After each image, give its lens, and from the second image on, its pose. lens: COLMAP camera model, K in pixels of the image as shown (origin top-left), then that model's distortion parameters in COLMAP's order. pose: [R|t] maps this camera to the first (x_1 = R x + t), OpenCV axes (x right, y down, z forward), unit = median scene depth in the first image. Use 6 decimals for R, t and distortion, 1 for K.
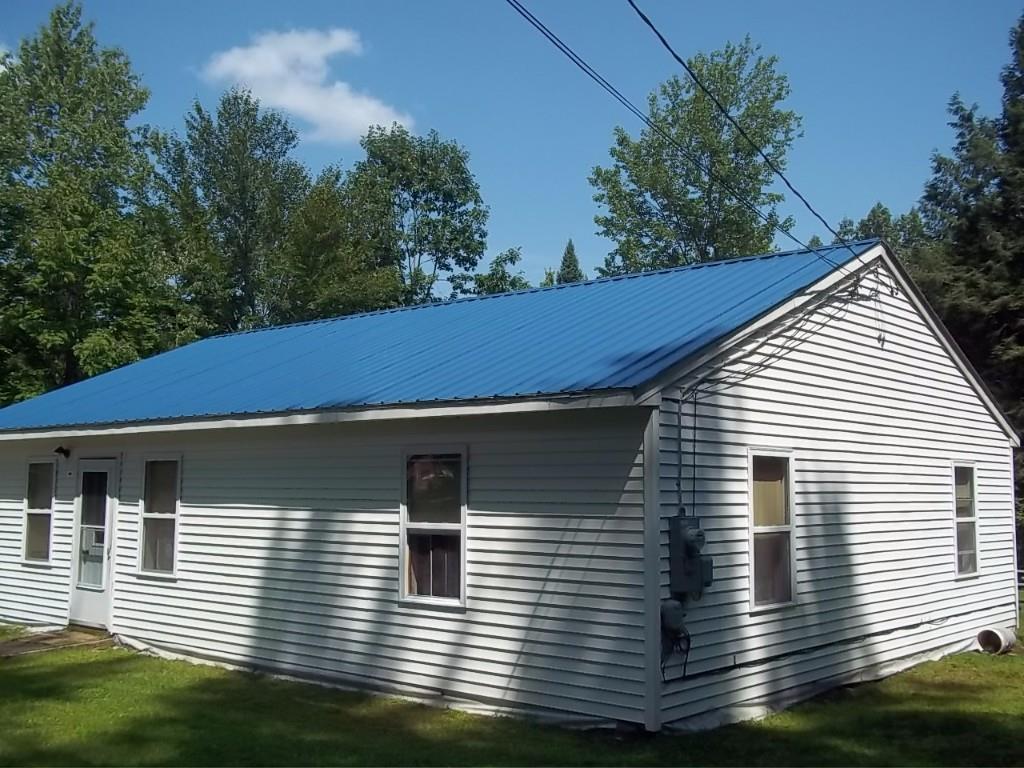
lens RADIAL K [[1108.3, 0, 512.0], [0, 1108.3, 384.0], [0, 0, 1]] dist [-0.000664, 0.028394]
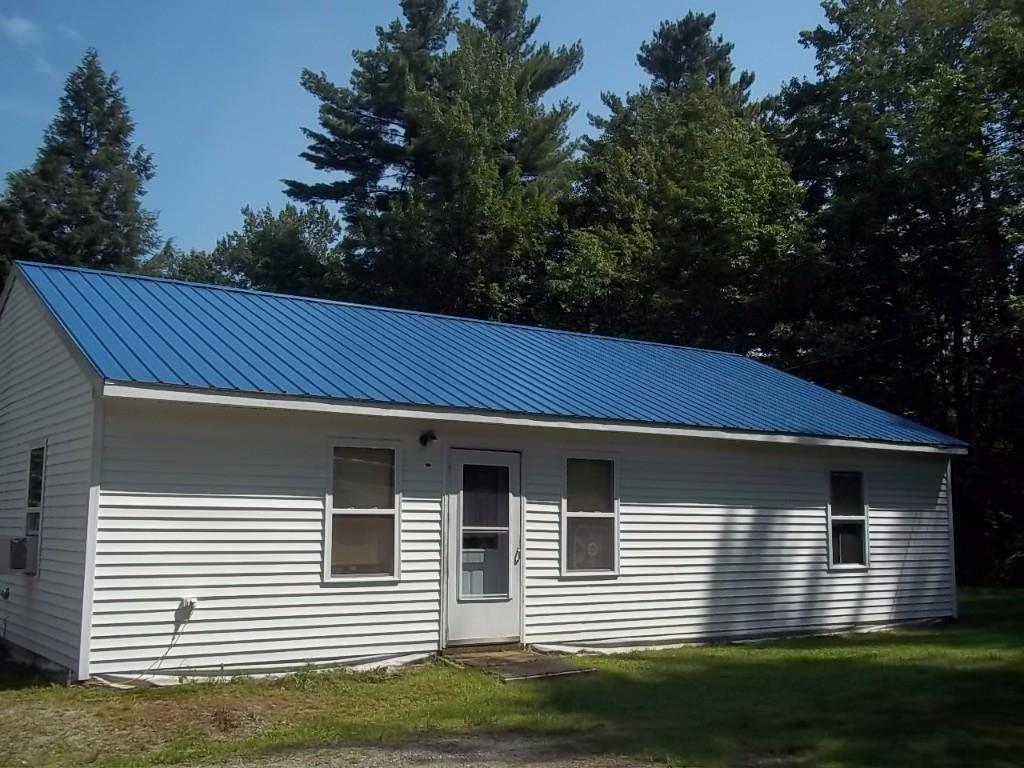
lens RADIAL K [[1108.3, 0, 512.0], [0, 1108.3, 384.0], [0, 0, 1]] dist [-0.000664, 0.028394]
pose [[0.254703, 0.119925, 0.959554, -1.337385], [-0.093584, 0.990680, -0.098974, 0.110273], [-0.962480, -0.064590, 0.263552, 0.831708]]
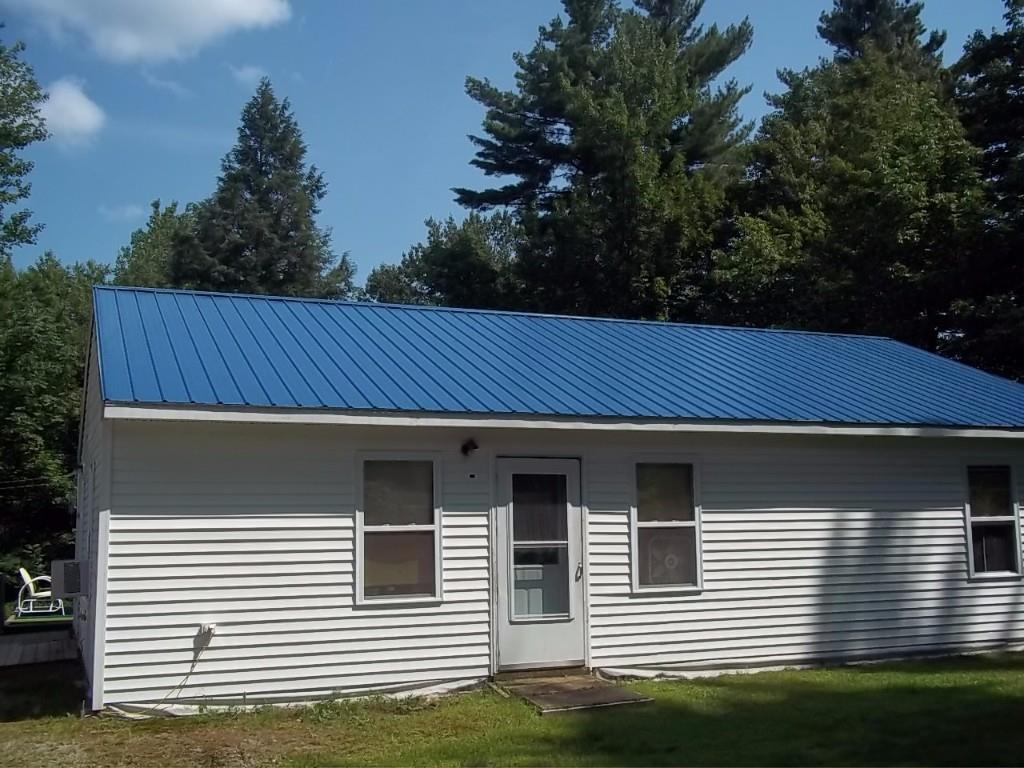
lens RADIAL K [[1108.3, 0, 512.0], [0, 1108.3, 384.0], [0, 0, 1]] dist [-0.000664, 0.028394]
pose [[0.442703, 0.103721, 0.890649, -1.218889], [-0.064475, 0.994398, -0.083756, 0.091127], [-0.894347, -0.020345, 0.446910, 0.727274]]
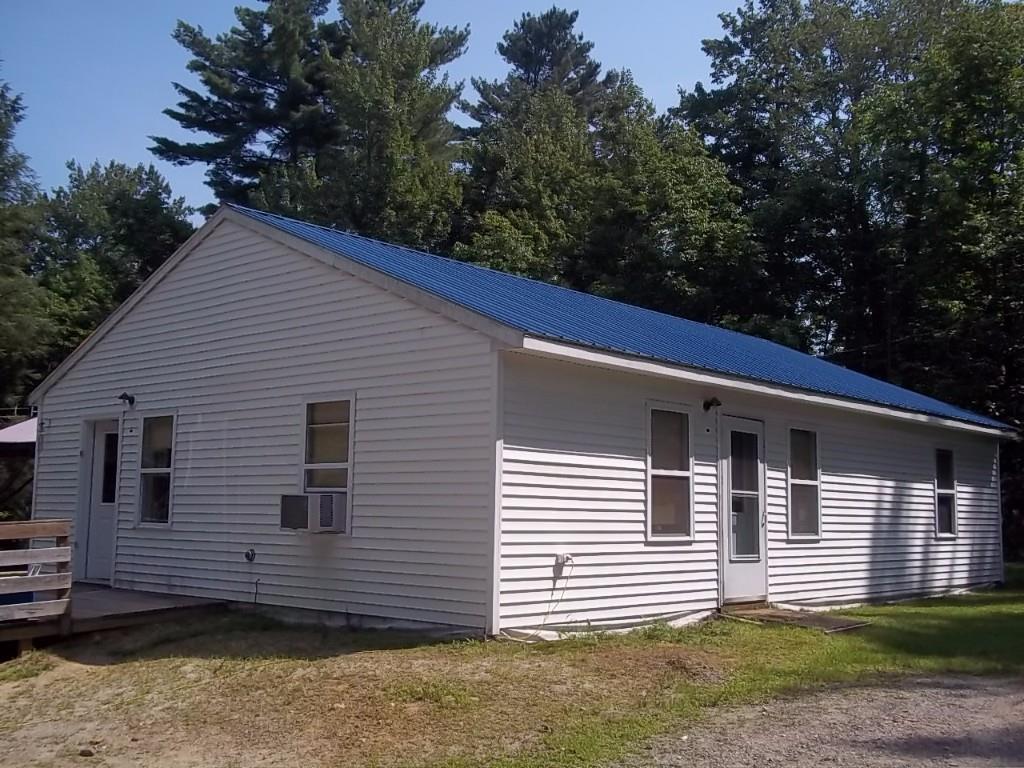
lens RADIAL K [[1108.3, 0, 512.0], [0, 1108.3, 384.0], [0, 0, 1]] dist [-0.000664, 0.028394]
pose [[0.019870, 0.112985, 0.993398, -1.422373], [-0.107276, 0.988099, -0.110237, 0.176989], [-0.994031, -0.104378, 0.031755, 1.283289]]
